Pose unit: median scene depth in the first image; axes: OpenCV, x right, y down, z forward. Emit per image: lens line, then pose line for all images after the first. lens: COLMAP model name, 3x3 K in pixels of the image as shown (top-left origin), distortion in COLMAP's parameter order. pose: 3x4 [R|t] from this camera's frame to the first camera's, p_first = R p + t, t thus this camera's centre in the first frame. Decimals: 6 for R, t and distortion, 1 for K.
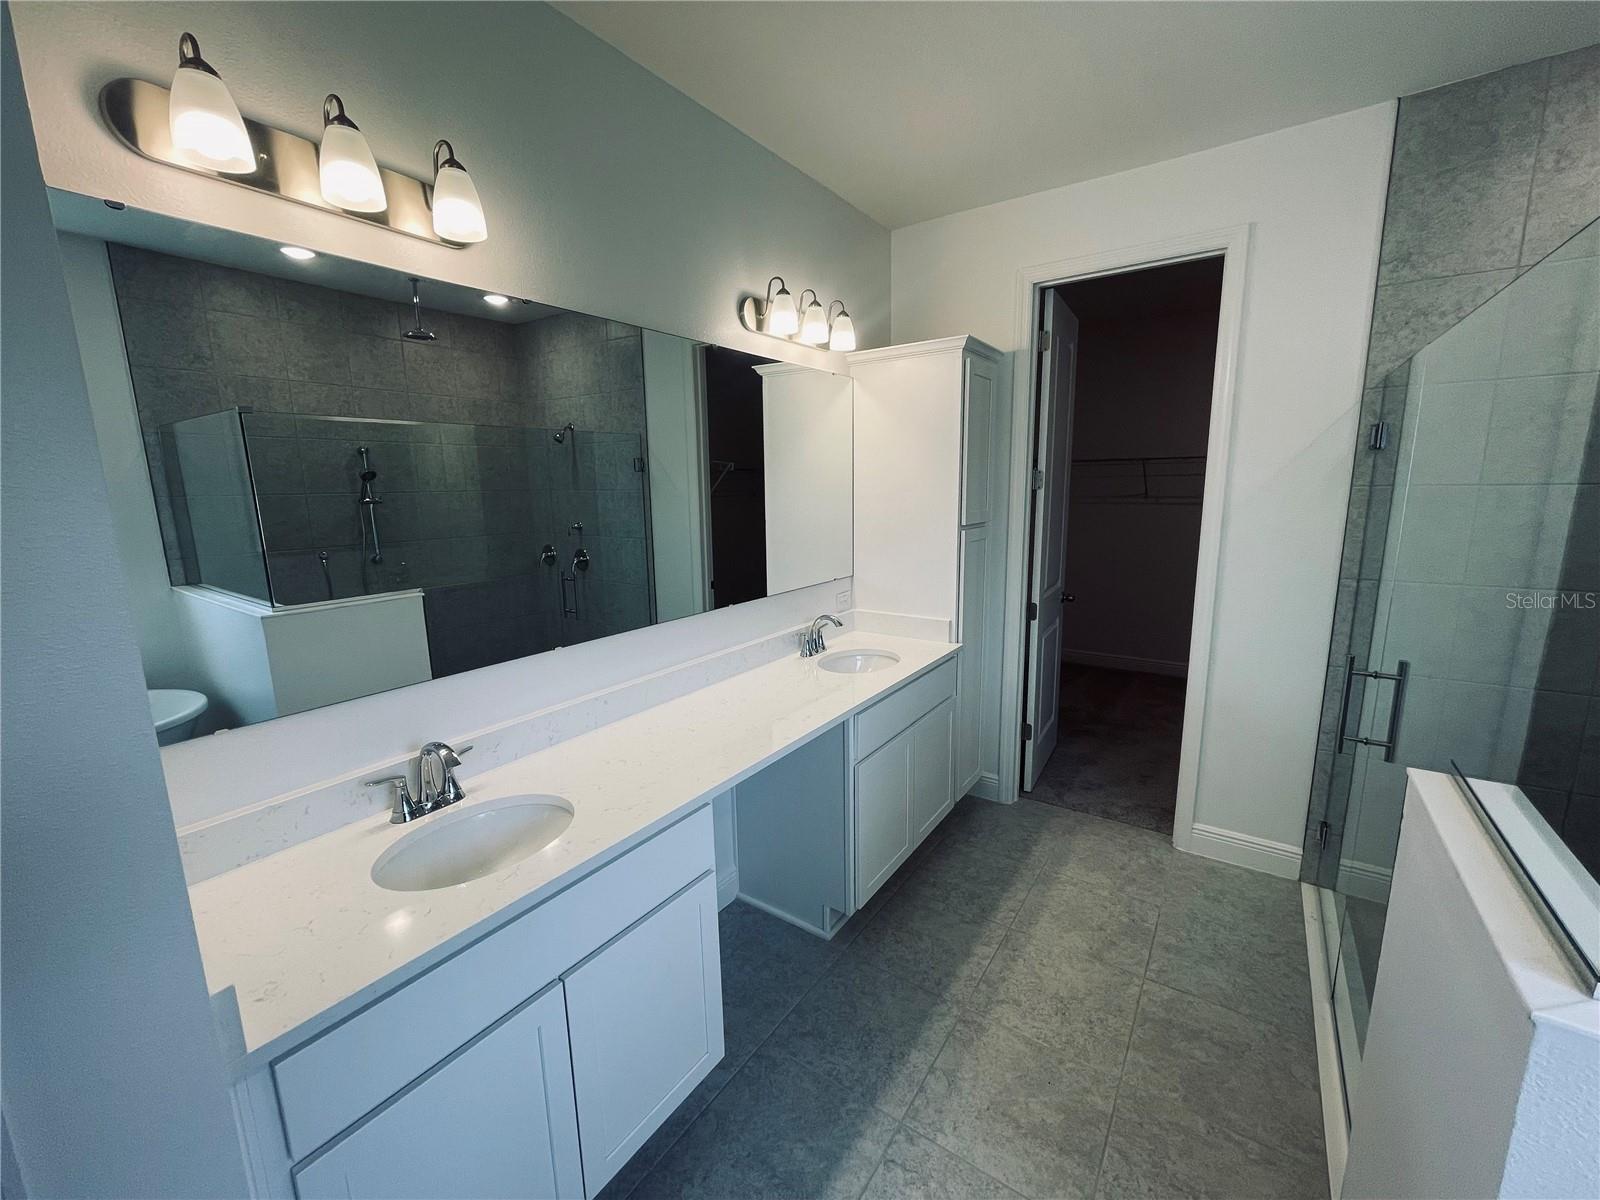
lens RADIAL K [[647.3, 0, 800.5], [0, 647.3, 598.8], [0, 0, 1]] dist [0.000966, 0.000077]
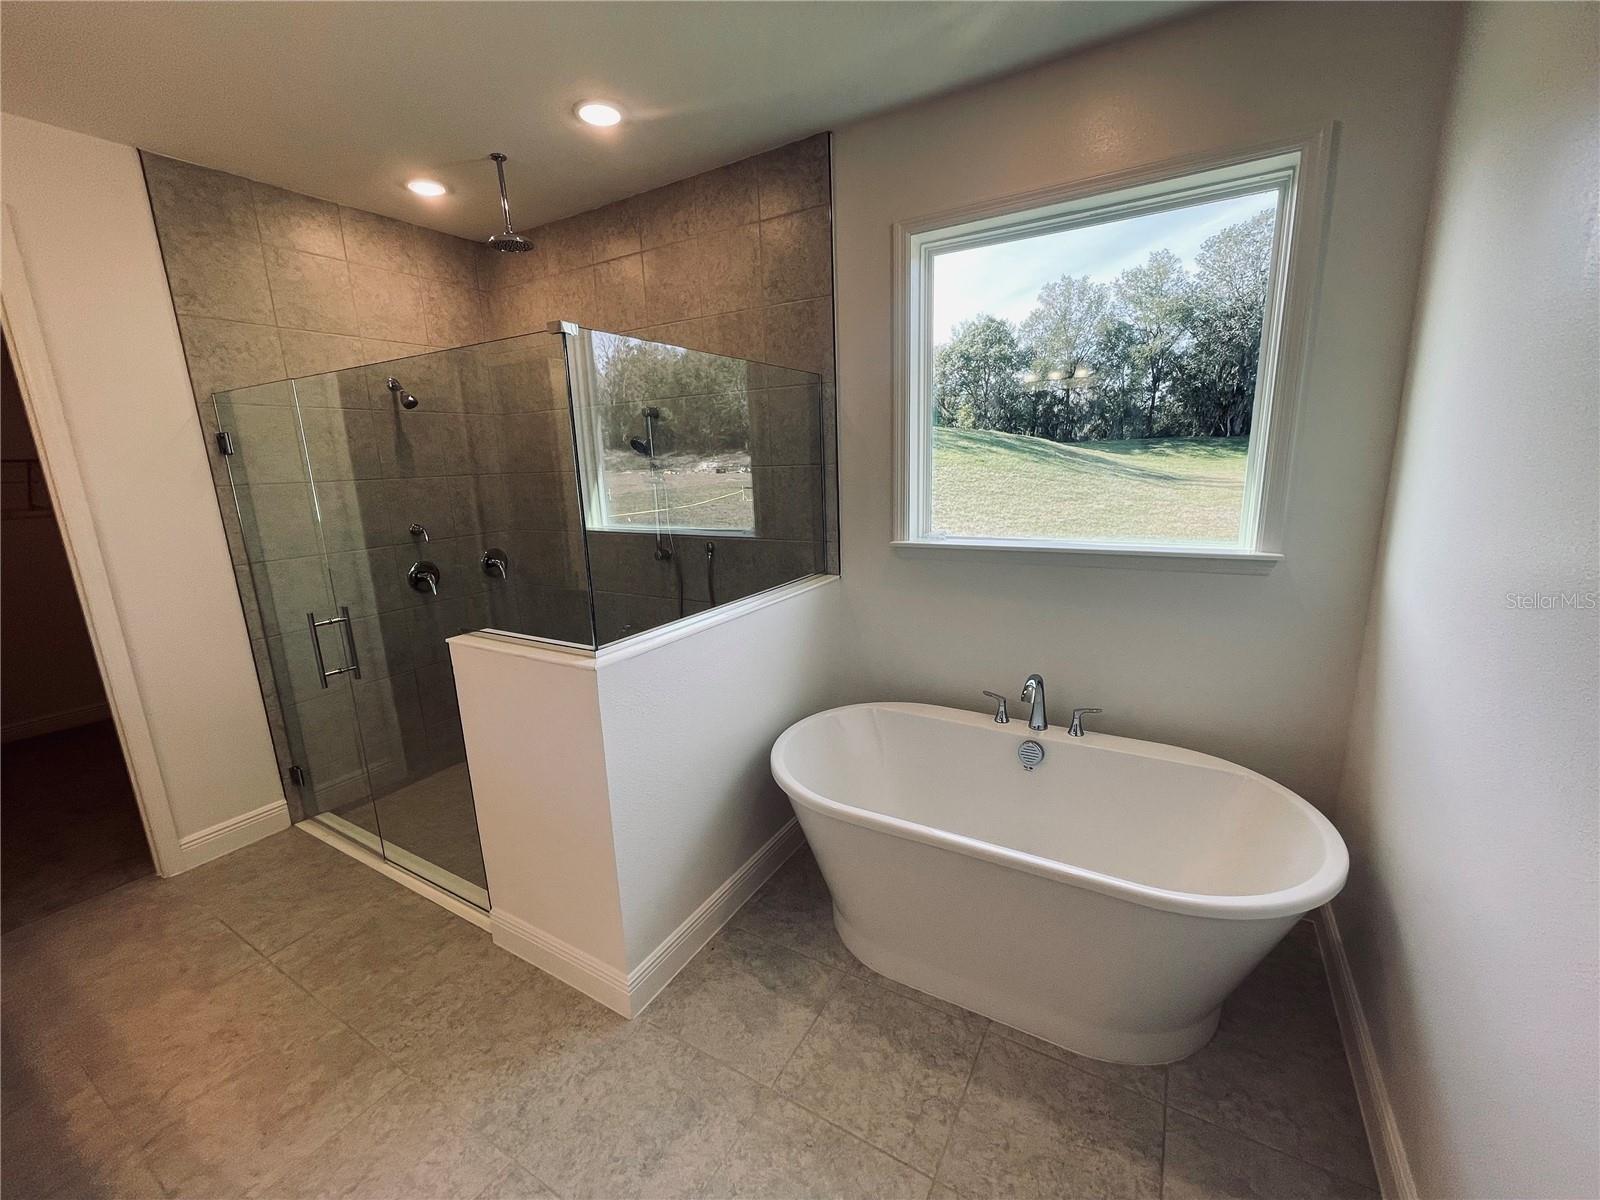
lens RADIAL K [[647.3, 0, 800.5], [0, 647.3, 598.8], [0, 0, 1]] dist [0.000966, 0.000077]
pose [[-0.067471, -0.198499, 0.977776, -0.440048], [0.213480, 0.954441, 0.208493, -0.000054], [-0.974615, 0.222803, -0.022022, 0.056495]]
